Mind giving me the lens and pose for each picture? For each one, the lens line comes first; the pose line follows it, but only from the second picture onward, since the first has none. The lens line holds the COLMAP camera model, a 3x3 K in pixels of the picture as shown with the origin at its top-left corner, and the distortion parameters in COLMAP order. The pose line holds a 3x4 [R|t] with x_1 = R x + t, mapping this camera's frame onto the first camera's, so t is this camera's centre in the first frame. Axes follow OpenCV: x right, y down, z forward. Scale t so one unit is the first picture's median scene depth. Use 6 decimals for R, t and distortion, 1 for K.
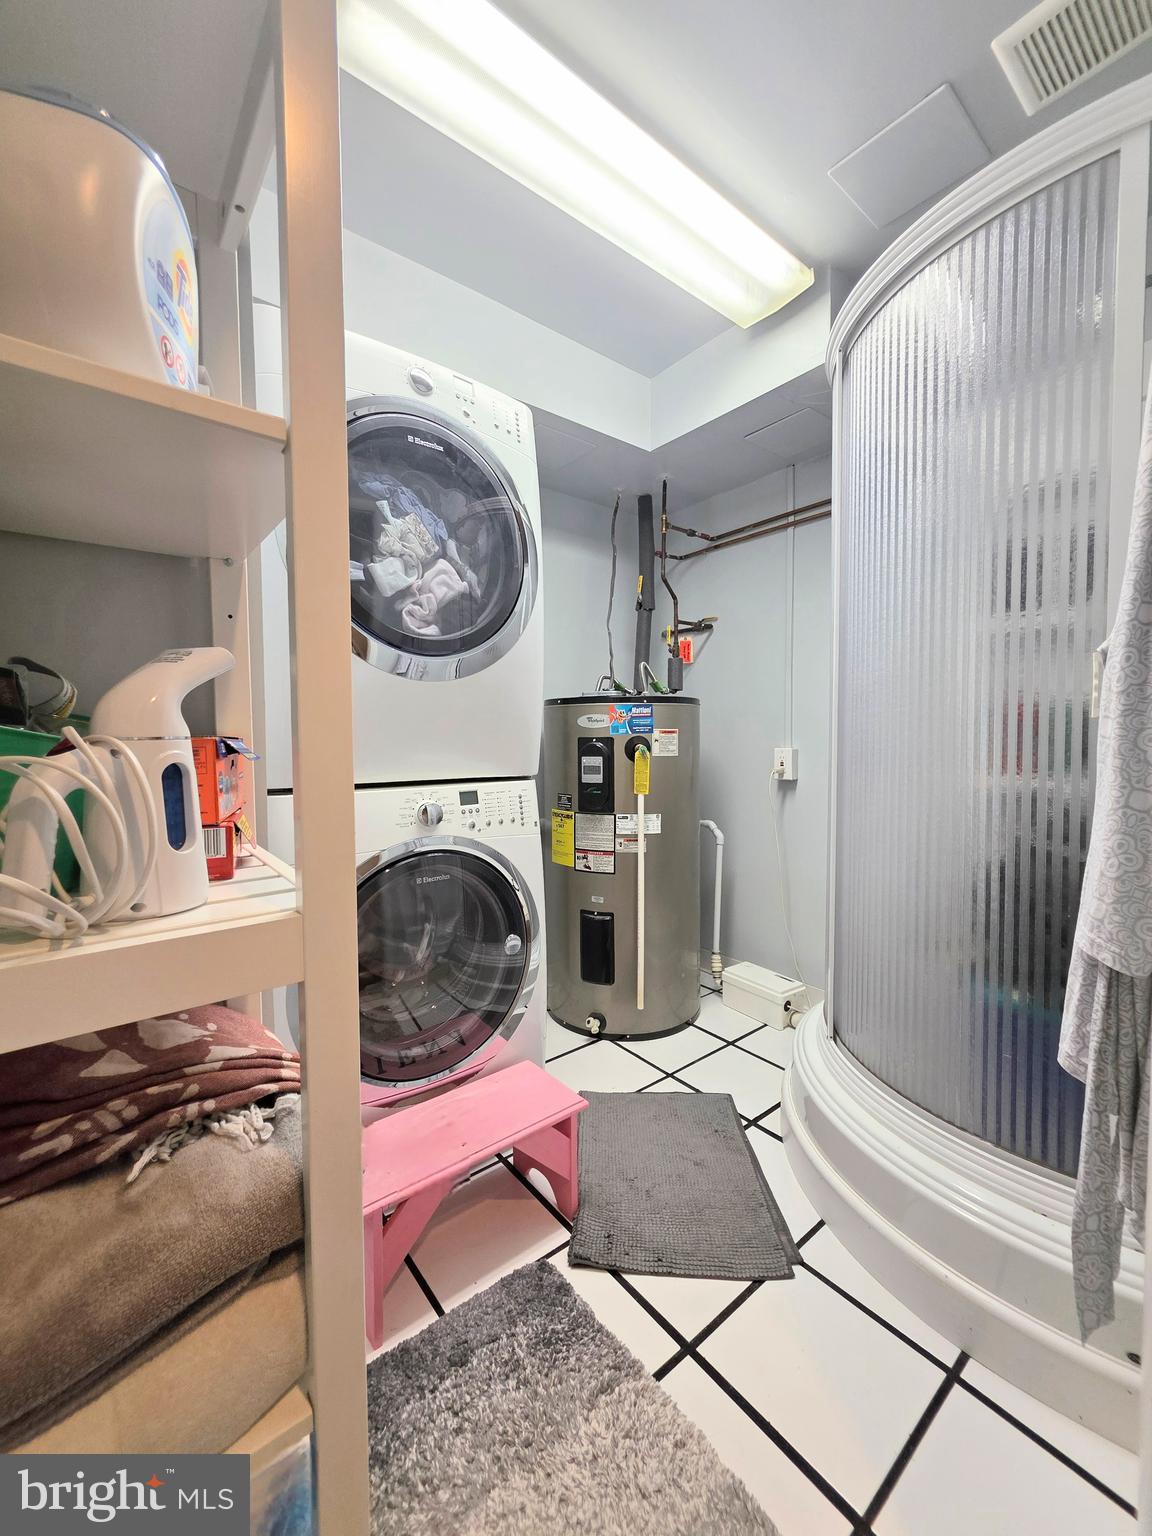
lens RADIAL K [[610.2, 0, 580.4], [0, 610.2, 763.3], [0, 0, 1]] dist [0.001439, -0.000103]
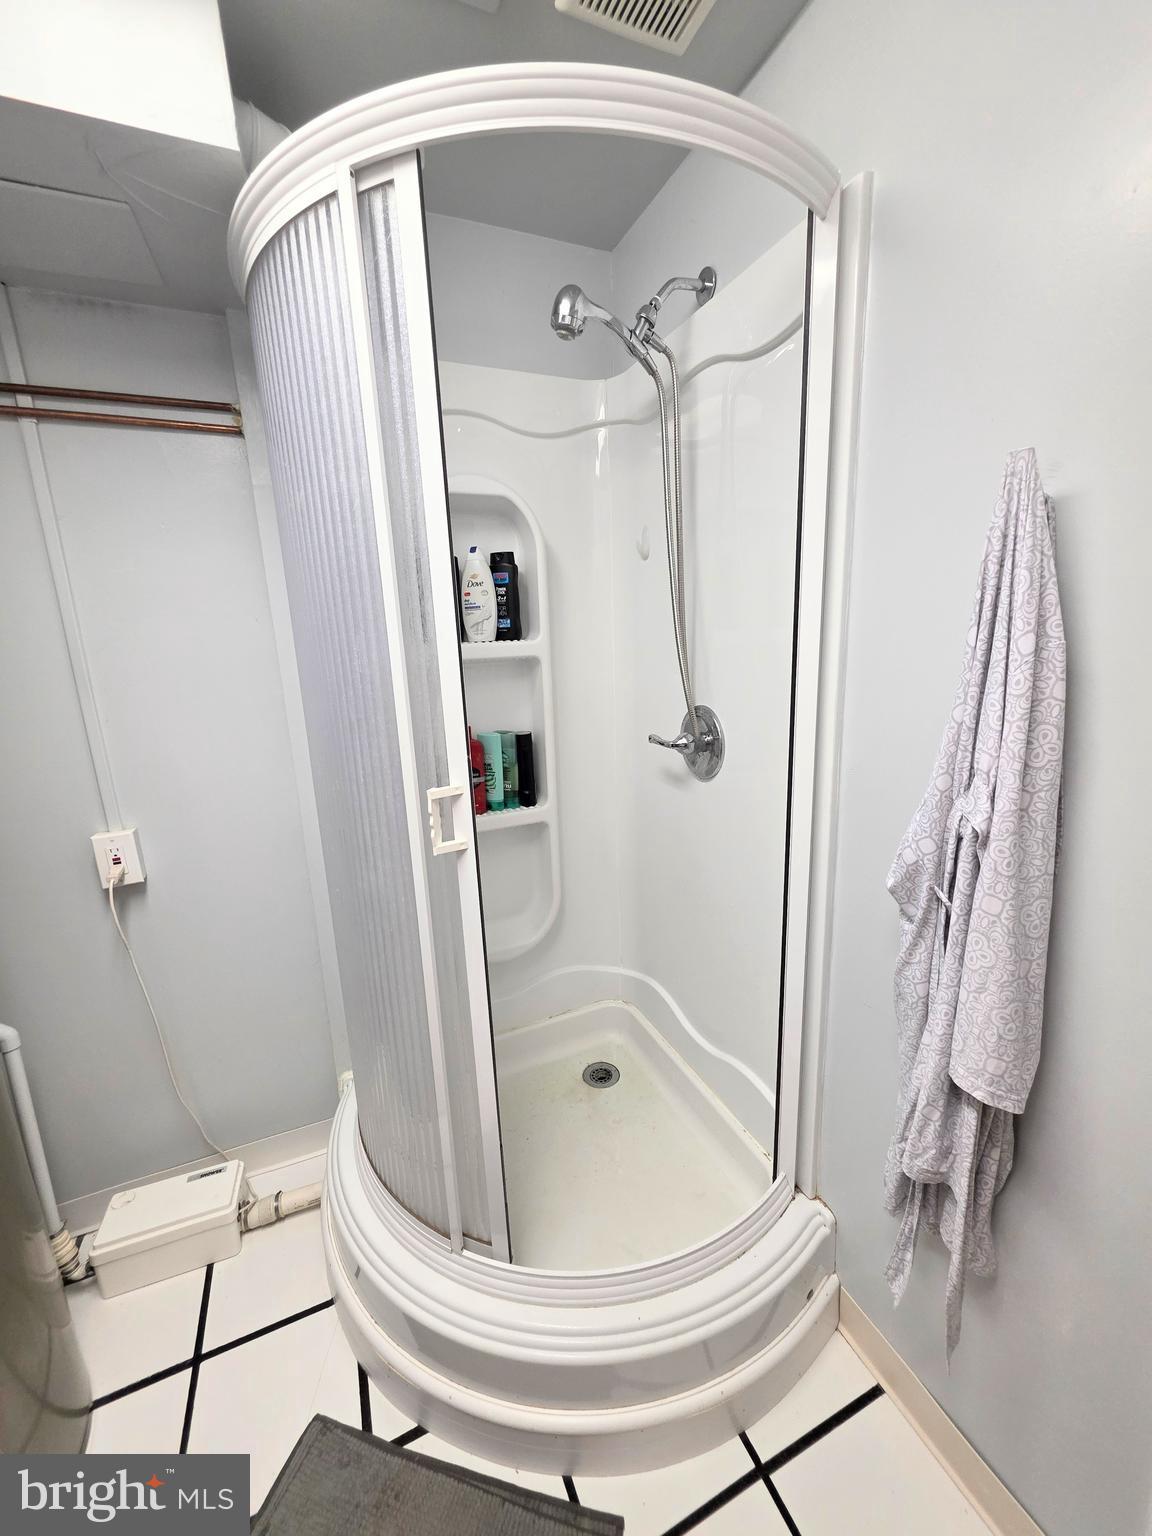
lens RADIAL K [[610.2, 0, 580.4], [0, 610.2, 763.3], [0, 0, 1]] dist [0.001439, -0.000103]
pose [[0.256374, -0.215484, 0.942252, -0.090836], [0.076392, 0.976301, 0.202485, -0.194127], [-0.963554, 0.020069, 0.266760, 0.474545]]
